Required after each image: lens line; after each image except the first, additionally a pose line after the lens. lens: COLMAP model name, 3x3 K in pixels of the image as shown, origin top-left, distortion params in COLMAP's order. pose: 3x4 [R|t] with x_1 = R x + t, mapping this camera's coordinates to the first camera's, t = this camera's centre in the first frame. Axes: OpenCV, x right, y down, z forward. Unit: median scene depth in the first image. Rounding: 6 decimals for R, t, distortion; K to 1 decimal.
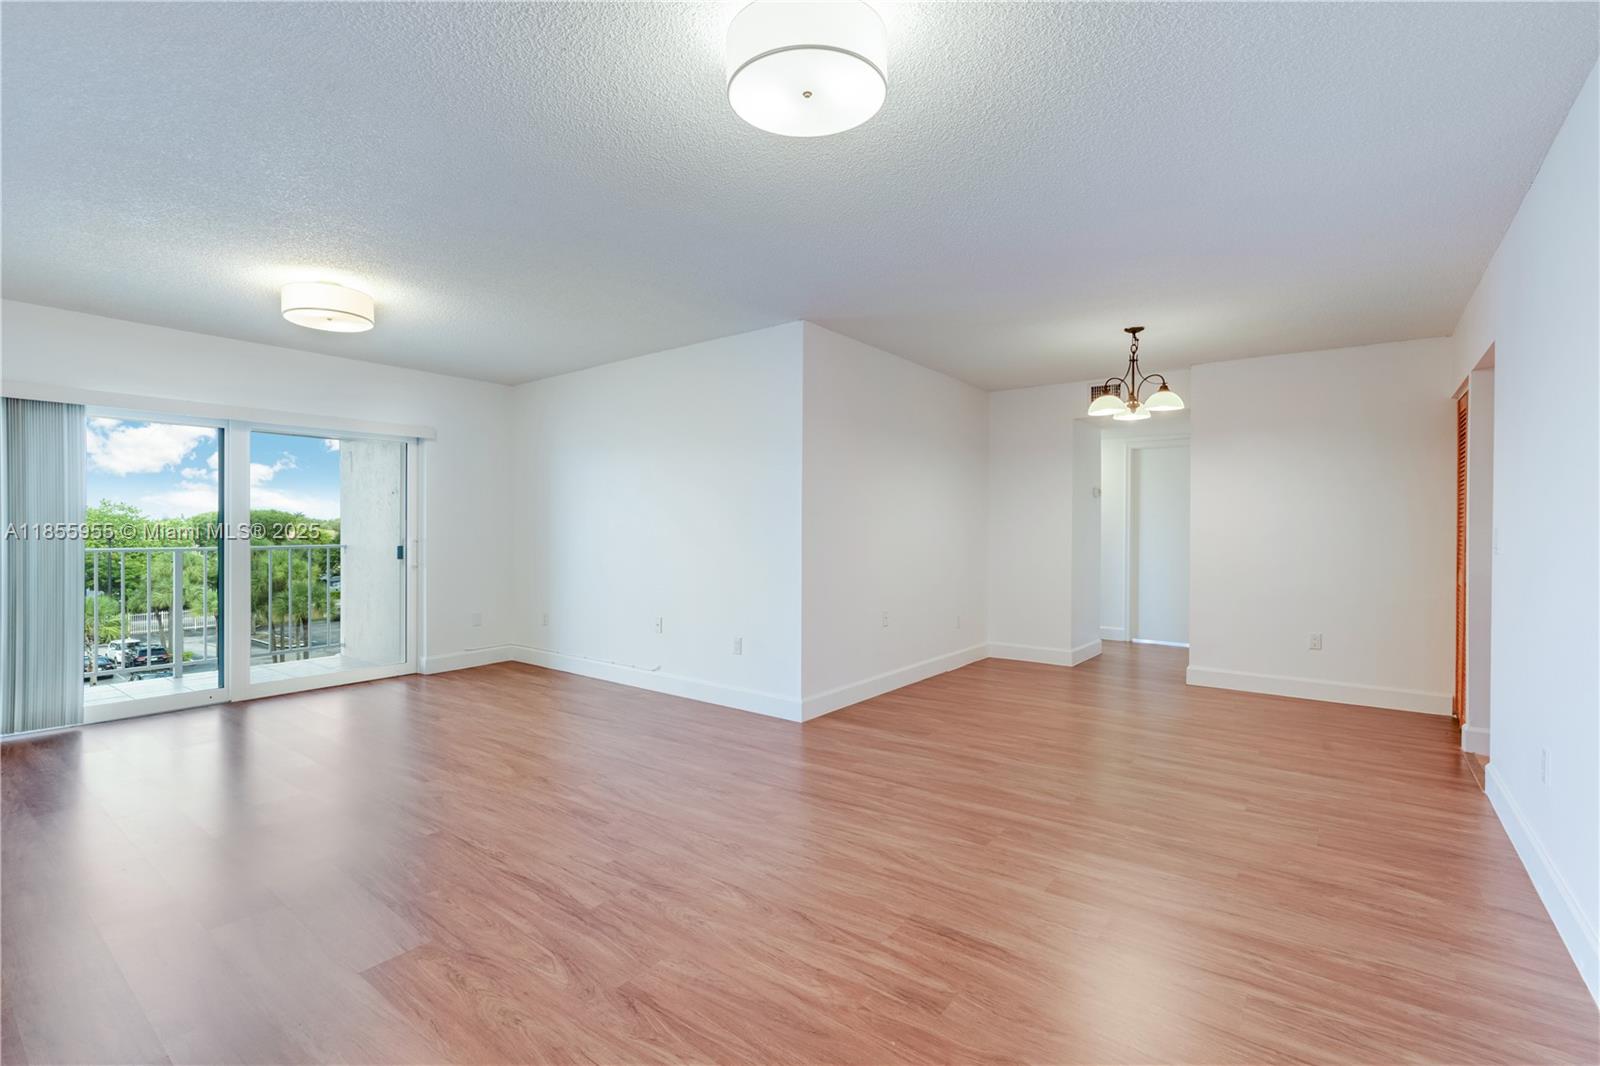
lens RADIAL K [[717.4, 0, 793.7], [0, 717.4, 528.7], [0, 0, 1]] dist [0.002899, 0.000176]
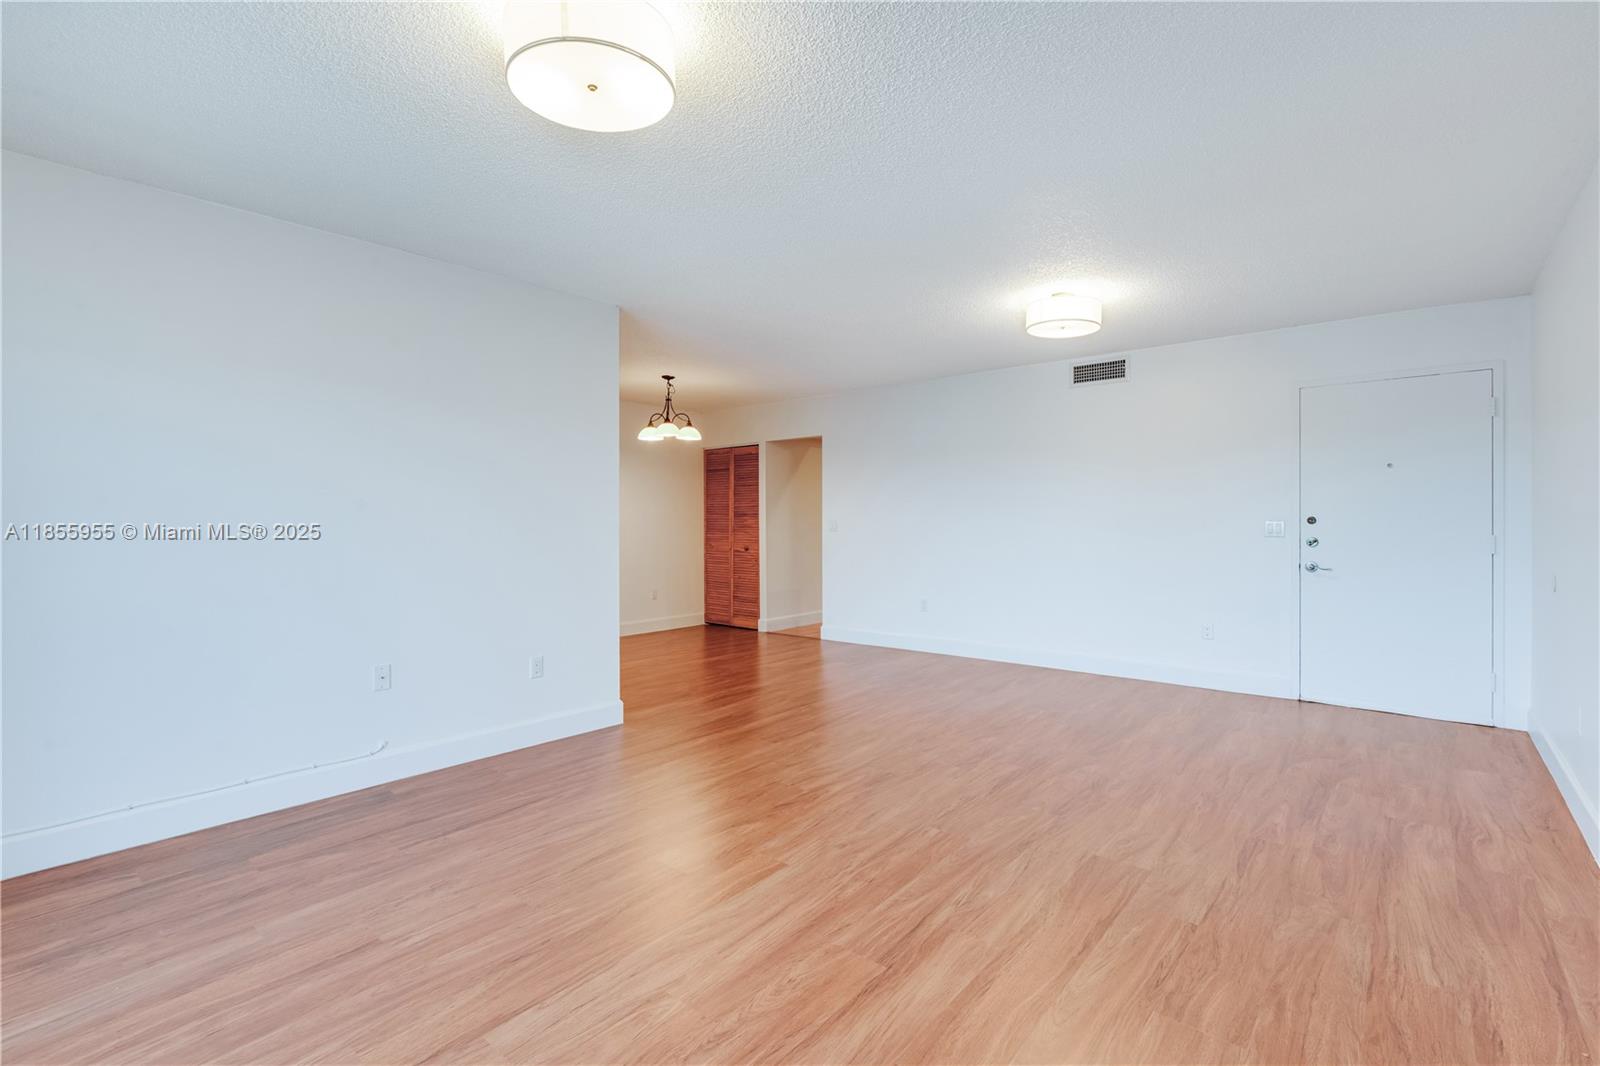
lens RADIAL K [[727.8, 0, 793.1], [0, 727.8, 522.5], [0, 0, 1]] dist [-0.003863, -0.000073]
pose [[0.052297, -0.006616, 0.998610, -0.950787], [0.004955, 0.999967, 0.006365, -0.005881], [-0.998619, 0.004615, 0.052329, 0.715158]]
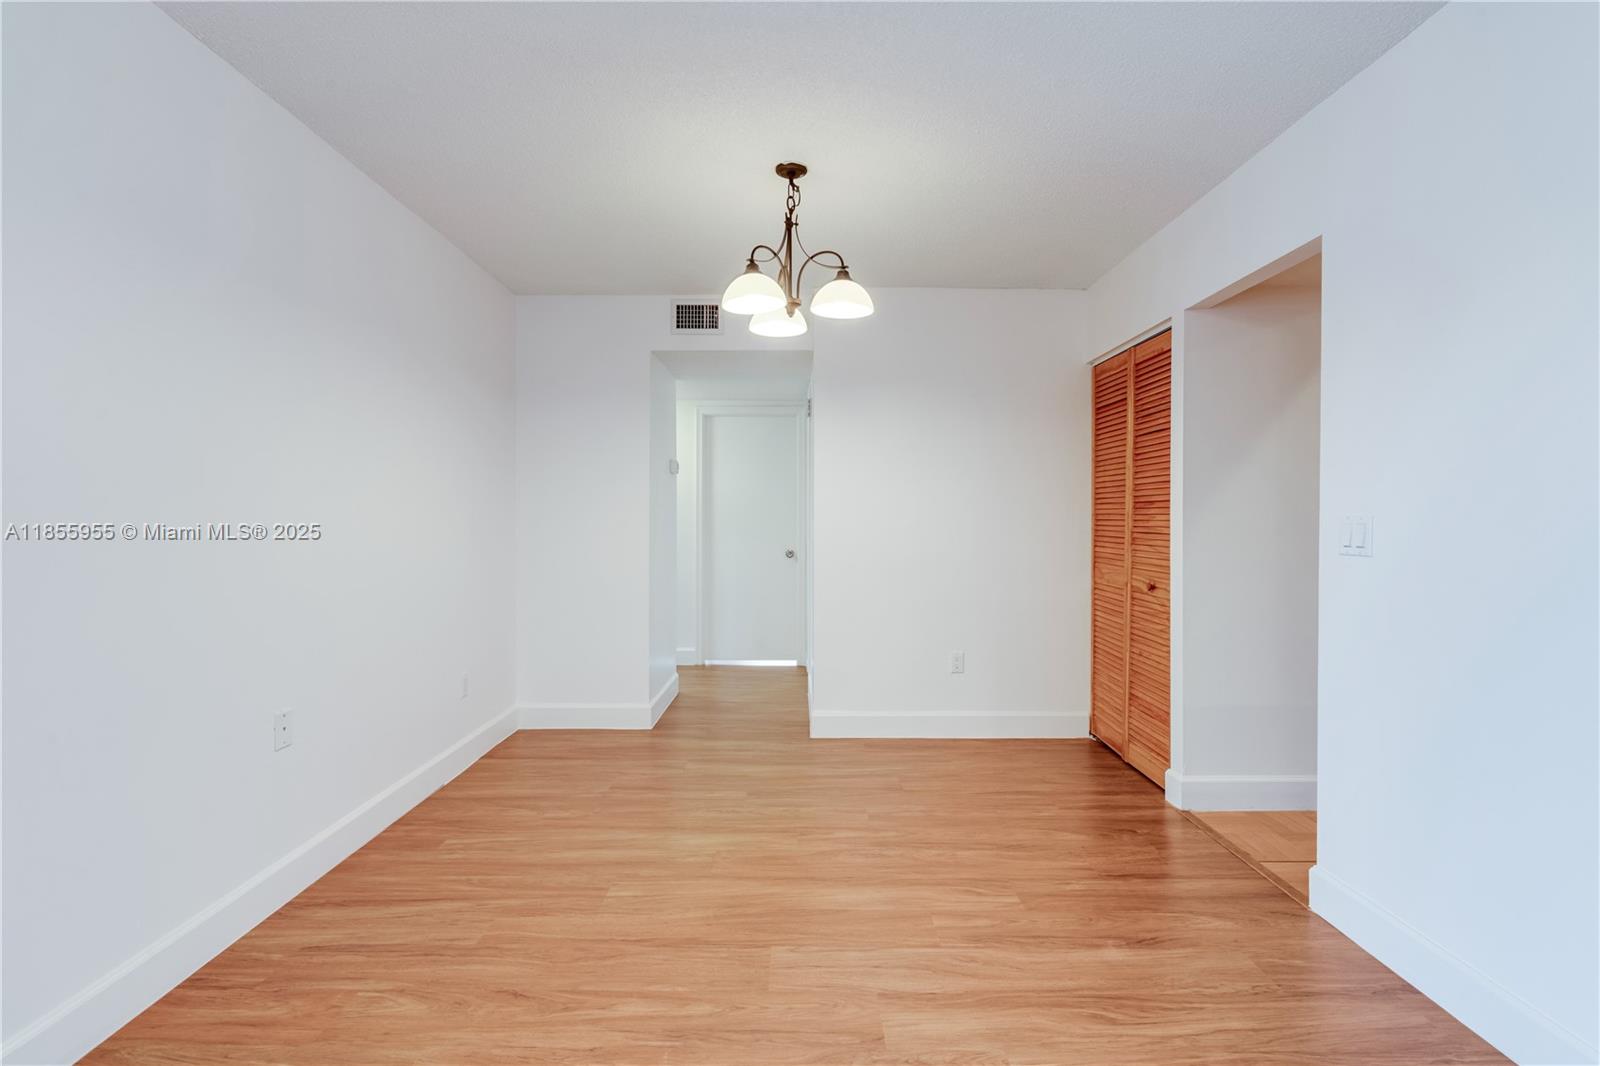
lens RADIAL K [[727.8, 0, 793.1], [0, 727.8, 522.5], [0, 0, 1]] dist [-0.003863, -0.000073]
pose [[0.794537, -0.002136, 0.607212, 0.124497], [-0.000572, 0.999991, 0.004266, 0.002673], [-0.607216, -0.003737, 0.794528, 0.555220]]
